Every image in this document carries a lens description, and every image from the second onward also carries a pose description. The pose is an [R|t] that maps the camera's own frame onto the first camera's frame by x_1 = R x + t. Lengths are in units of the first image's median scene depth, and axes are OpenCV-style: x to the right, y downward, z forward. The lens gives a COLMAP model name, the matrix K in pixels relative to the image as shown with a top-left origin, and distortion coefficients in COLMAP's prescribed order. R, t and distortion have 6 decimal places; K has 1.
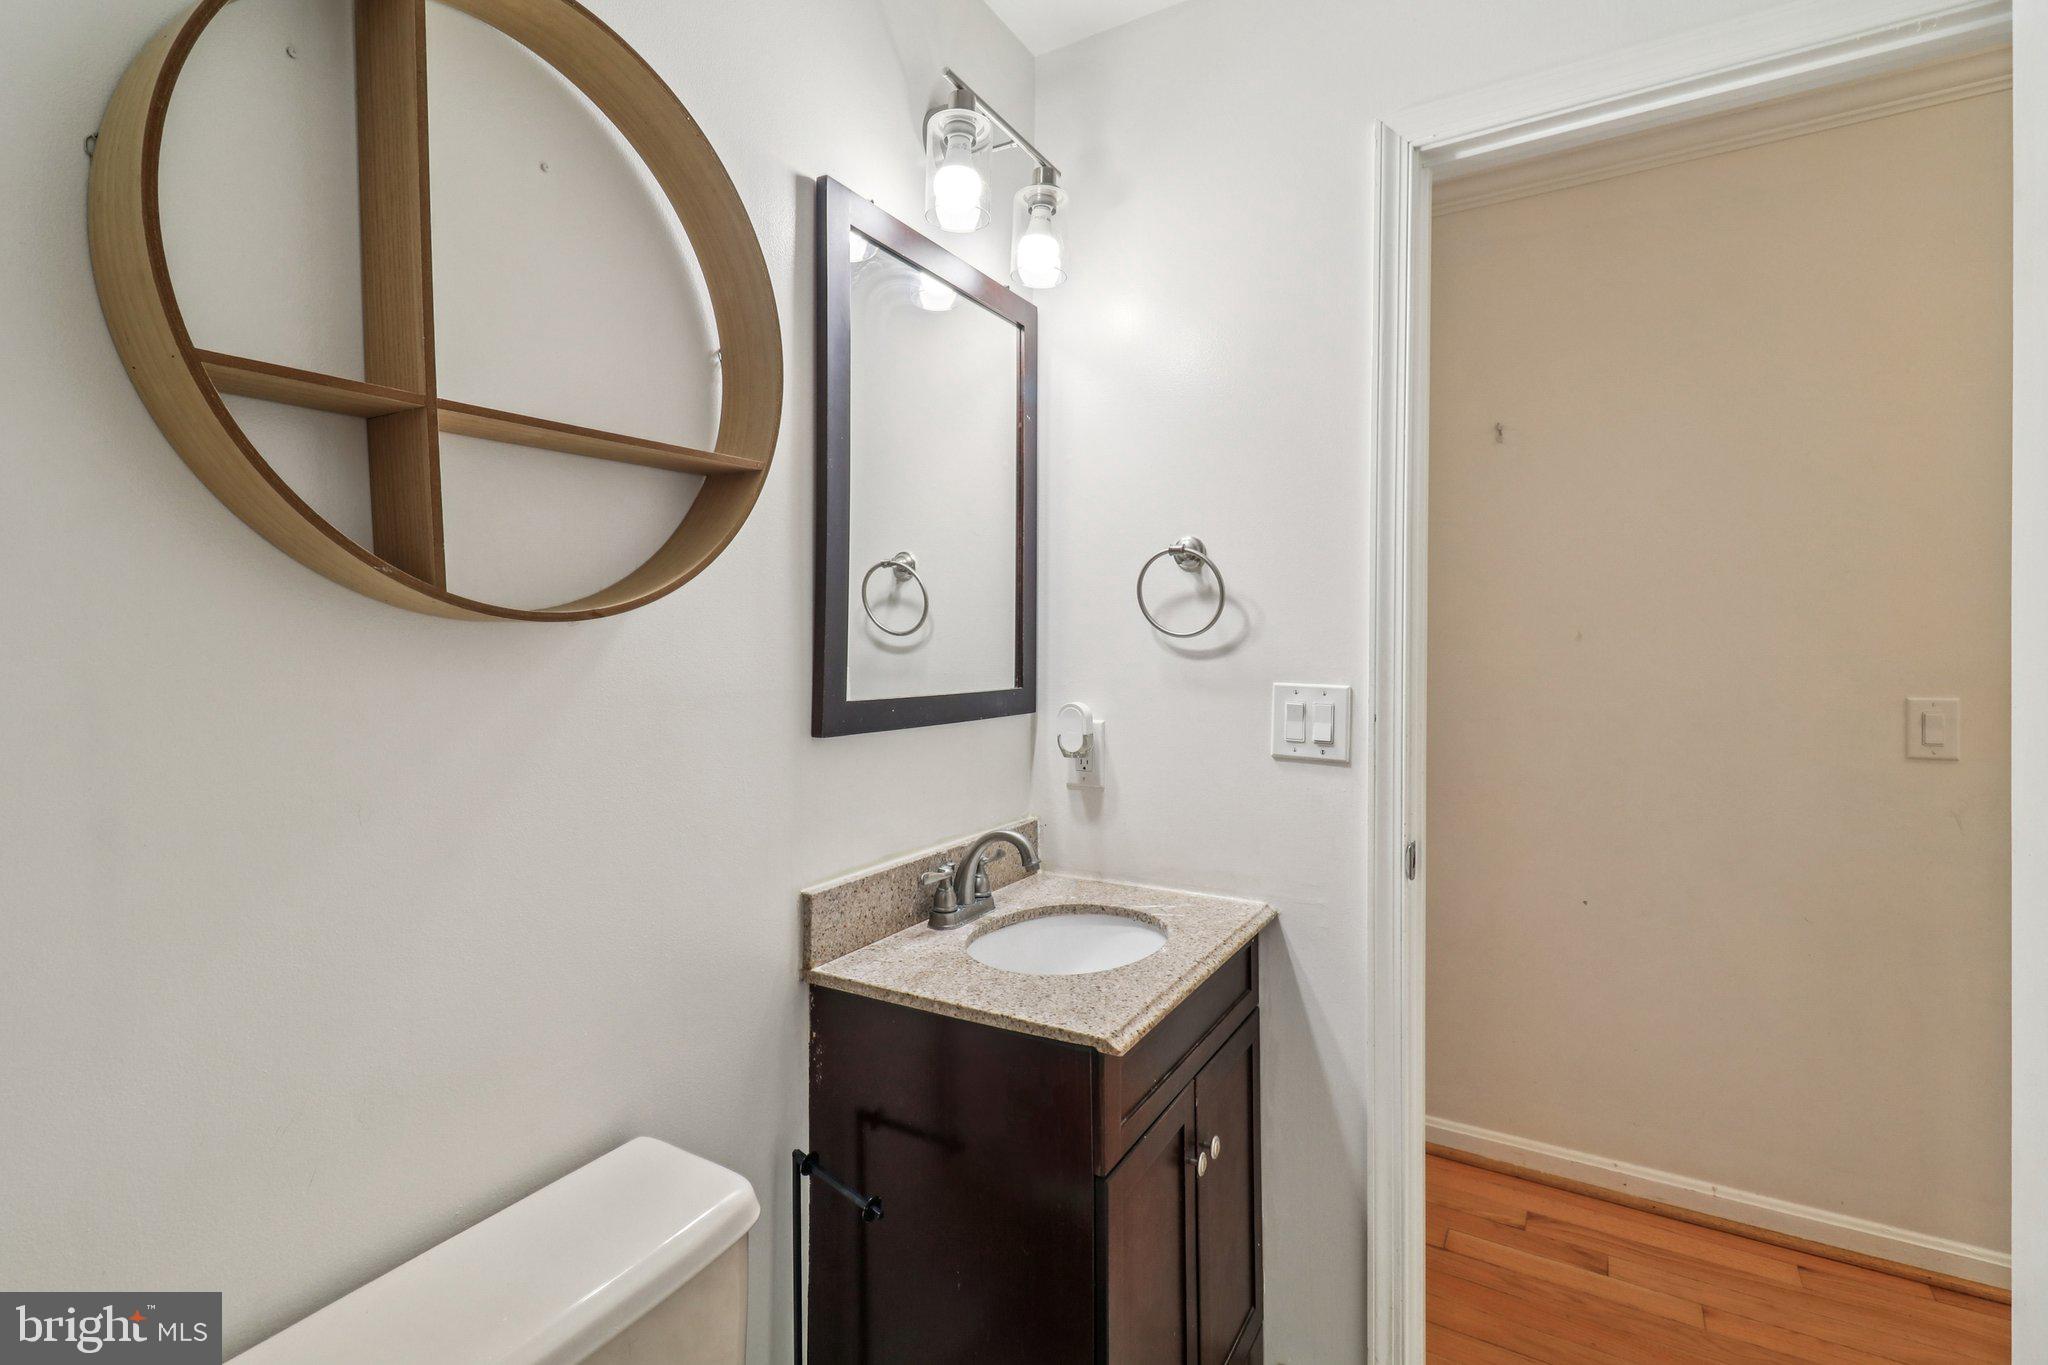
lens RADIAL K [[933.2, 0, 1004.0], [0, 933.2, 641.0], [0, 0, 1]] dist [-0.000939, -0.000484]
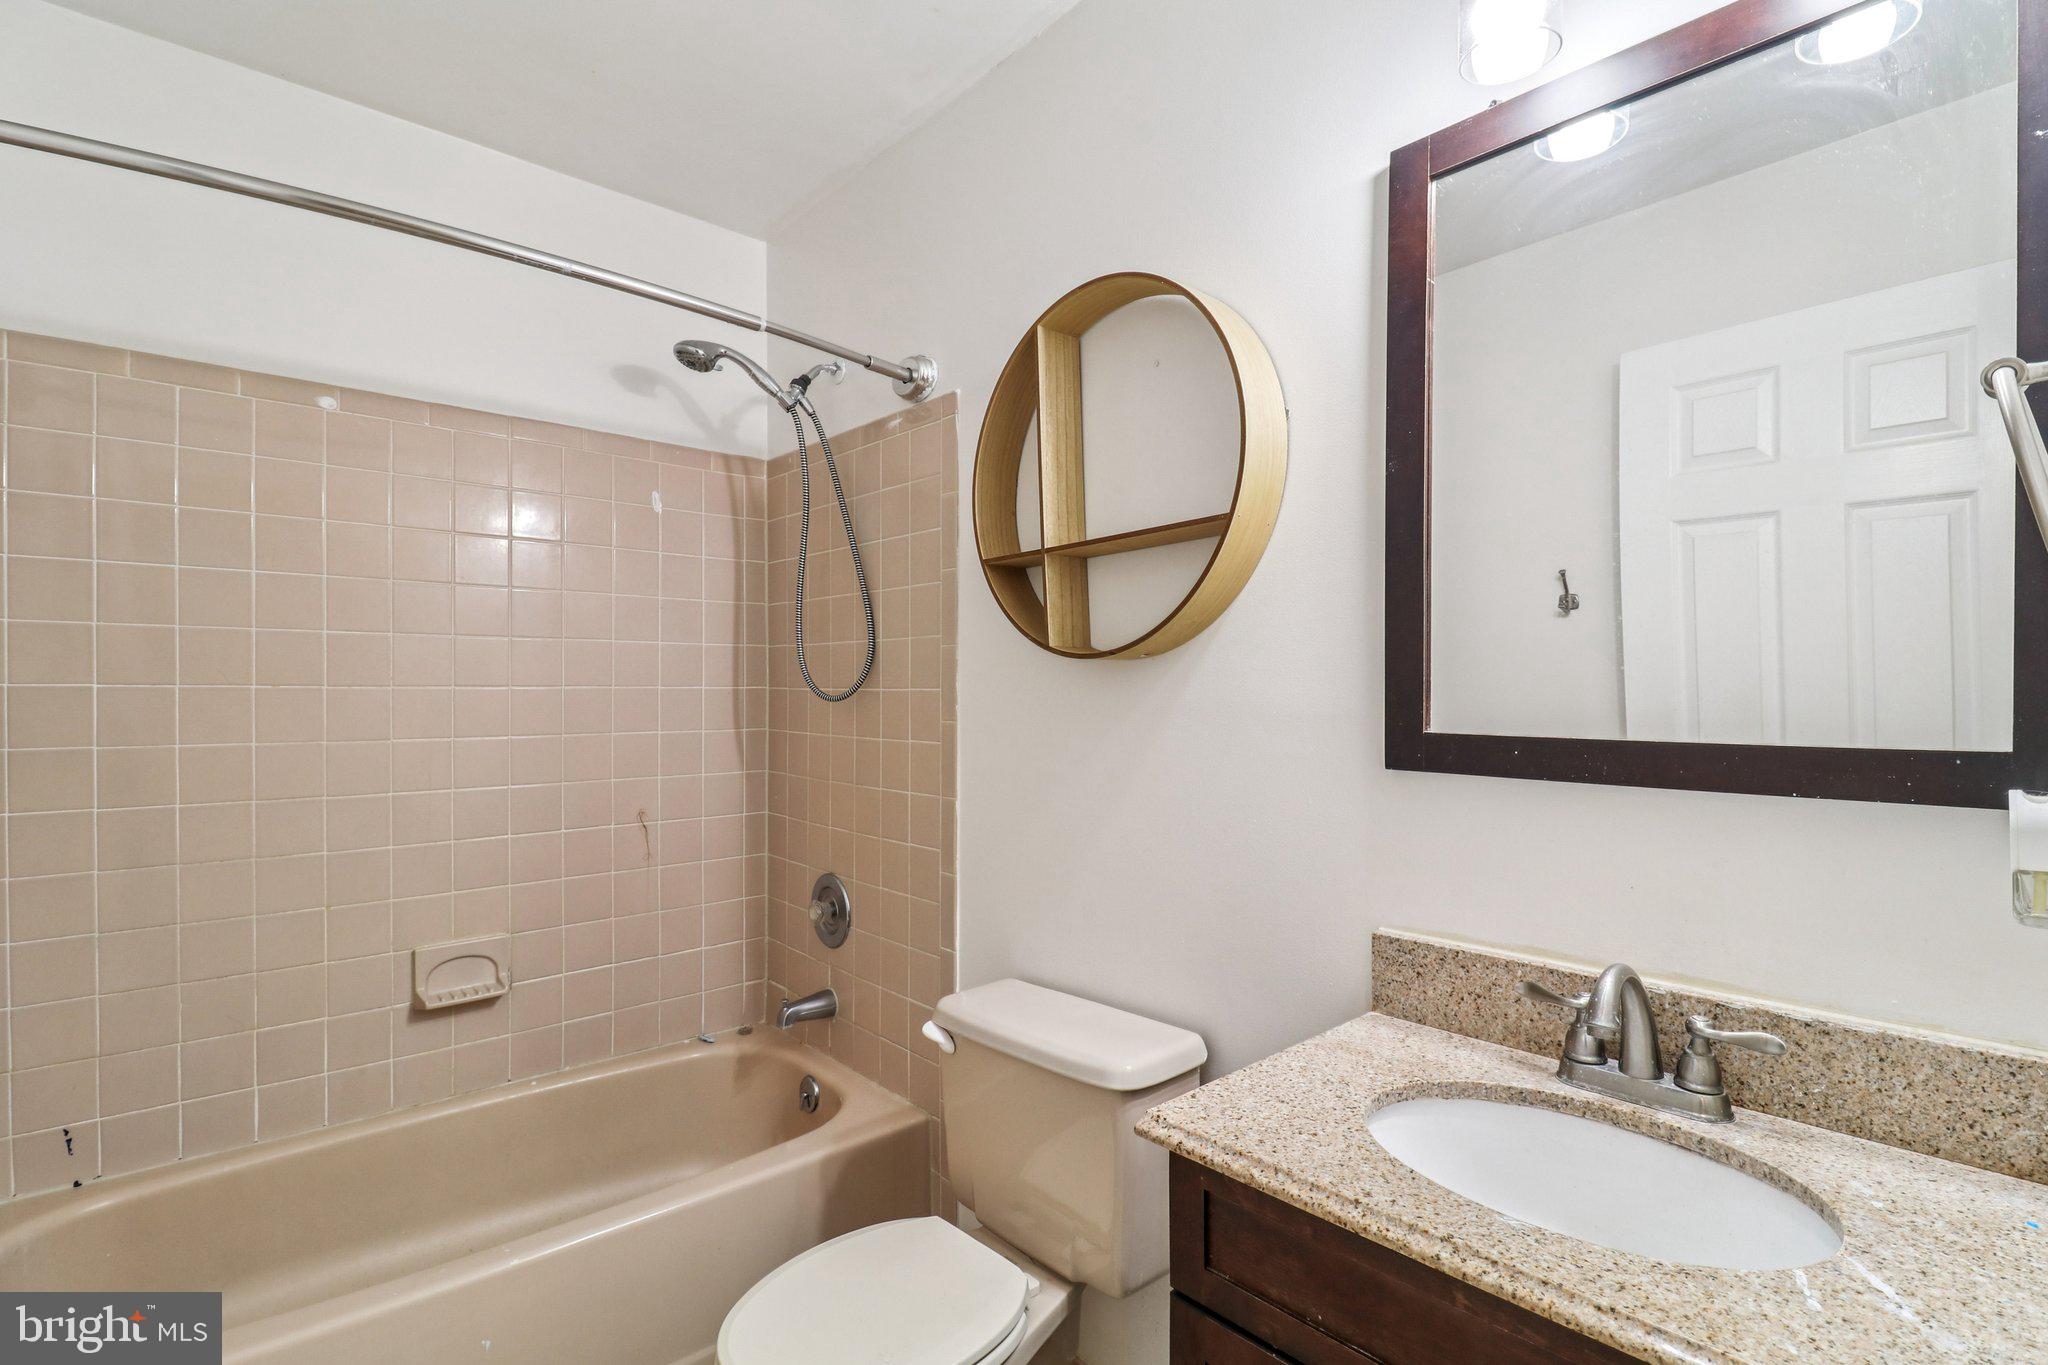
lens RADIAL K [[966.8, 0, 1024.0], [0, 966.8, 682.5], [0, 0, 1]] dist [0.029159, -0.000470]
pose [[-0.280064, -0.007161, -0.959955, 0.792776], [0.011915, 0.999869, -0.010935, 0.023937], [0.959907, -0.014500, -0.279942, 0.891487]]
